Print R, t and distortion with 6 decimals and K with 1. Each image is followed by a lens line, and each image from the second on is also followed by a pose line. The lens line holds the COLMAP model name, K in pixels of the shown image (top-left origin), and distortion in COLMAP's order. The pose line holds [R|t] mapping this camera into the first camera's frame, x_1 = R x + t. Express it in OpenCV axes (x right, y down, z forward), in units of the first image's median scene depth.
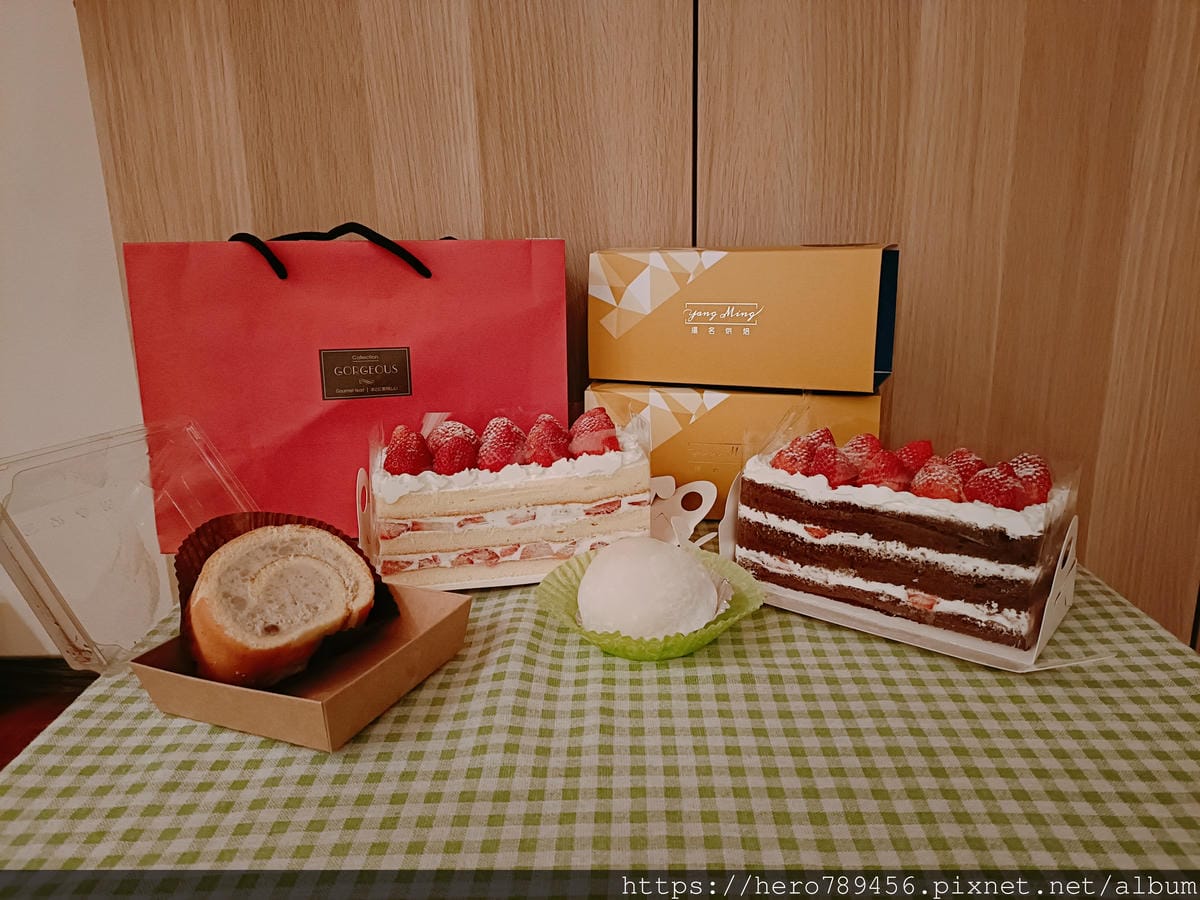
lens RADIAL K [[953.7, 0, 608.0], [0, 953.7, 456.3], [0, 0, 1]] dist [0.017456, -0.024523]
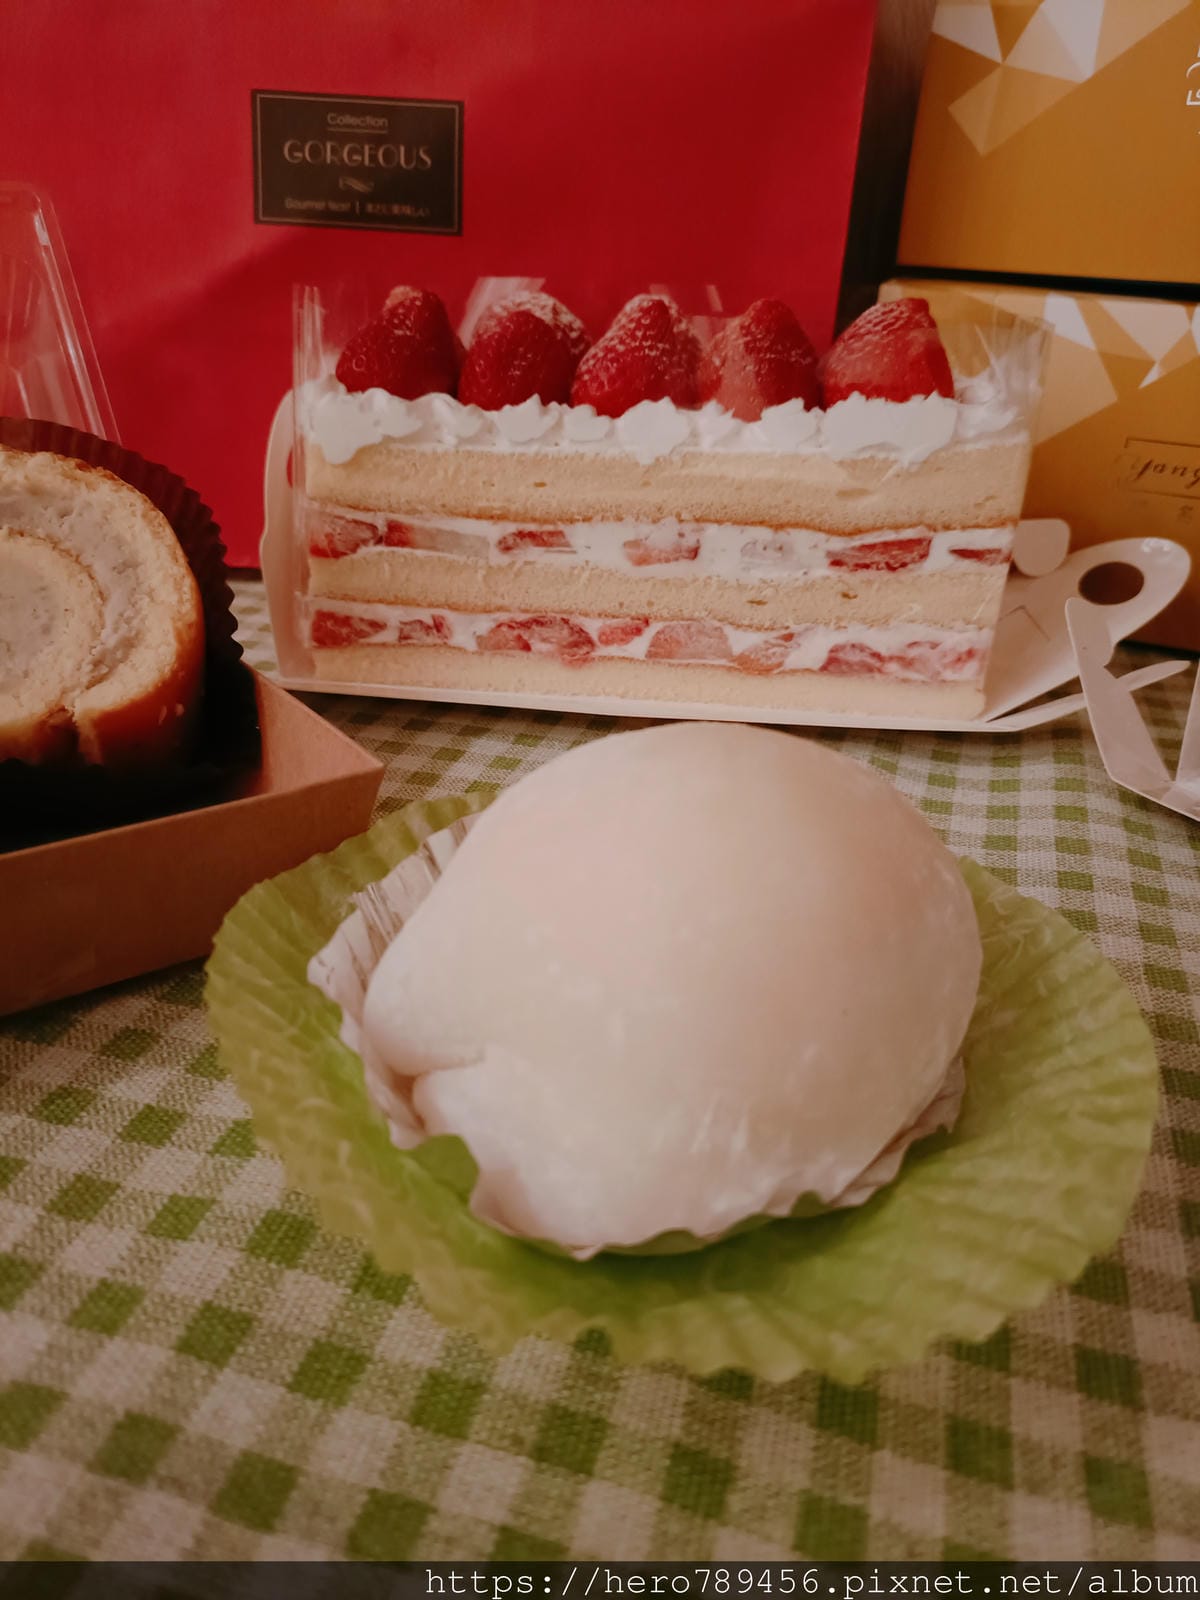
lens RADIAL K [[1271.6, 0, 598.4], [0, 1271.6, 794.7], [0, 0, 1]] dist [0.017456, -0.024523]
pose [[0.966219, 0.165876, -0.197247, 0.002488], [-0.131323, 0.975412, 0.176993, 0.073227], [0.221756, -0.145111, 0.964244, 0.483004]]
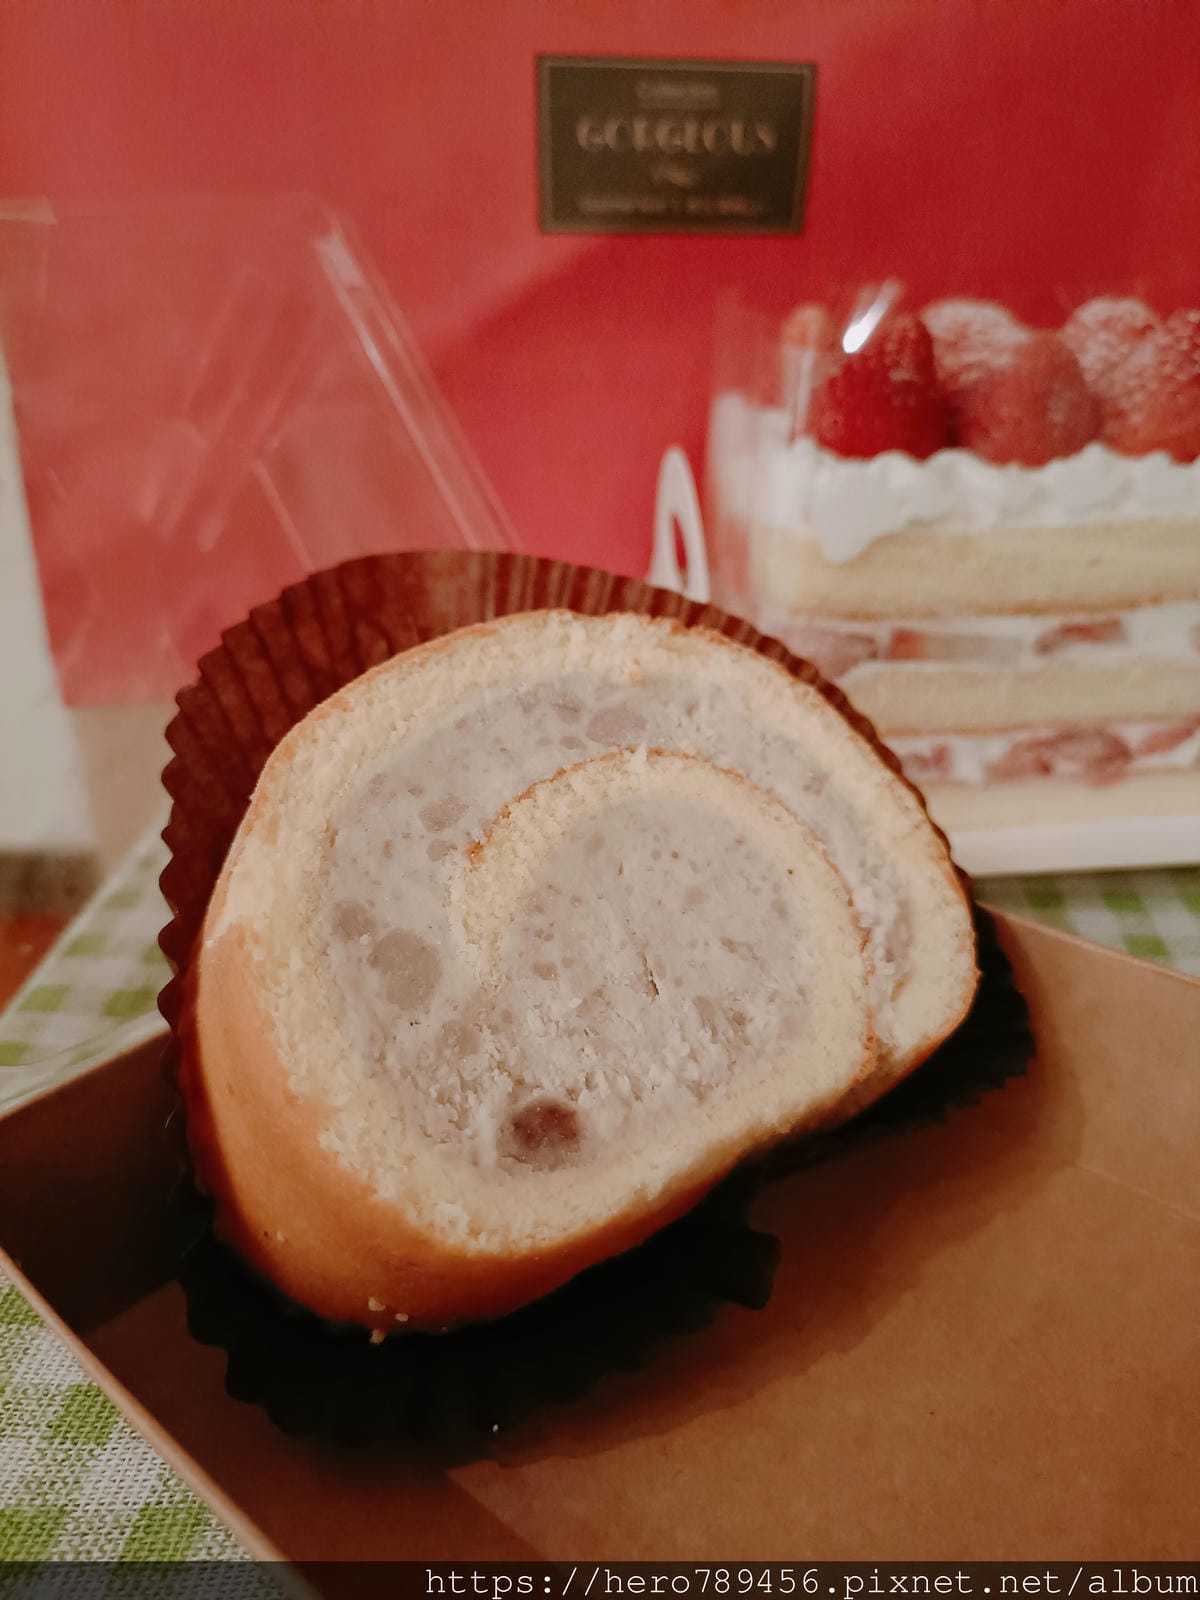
lens RADIAL K [[1271.6, 0, 601.7], [0, 1271.6, 787.9], [0, 0, 1]] dist [0.017456, -0.024523]
pose [[0.998774, 0.041602, -0.026847, -0.276241], [-0.036276, 0.983890, 0.175054, 0.050433], [0.033697, -0.173866, 0.984193, 0.592297]]
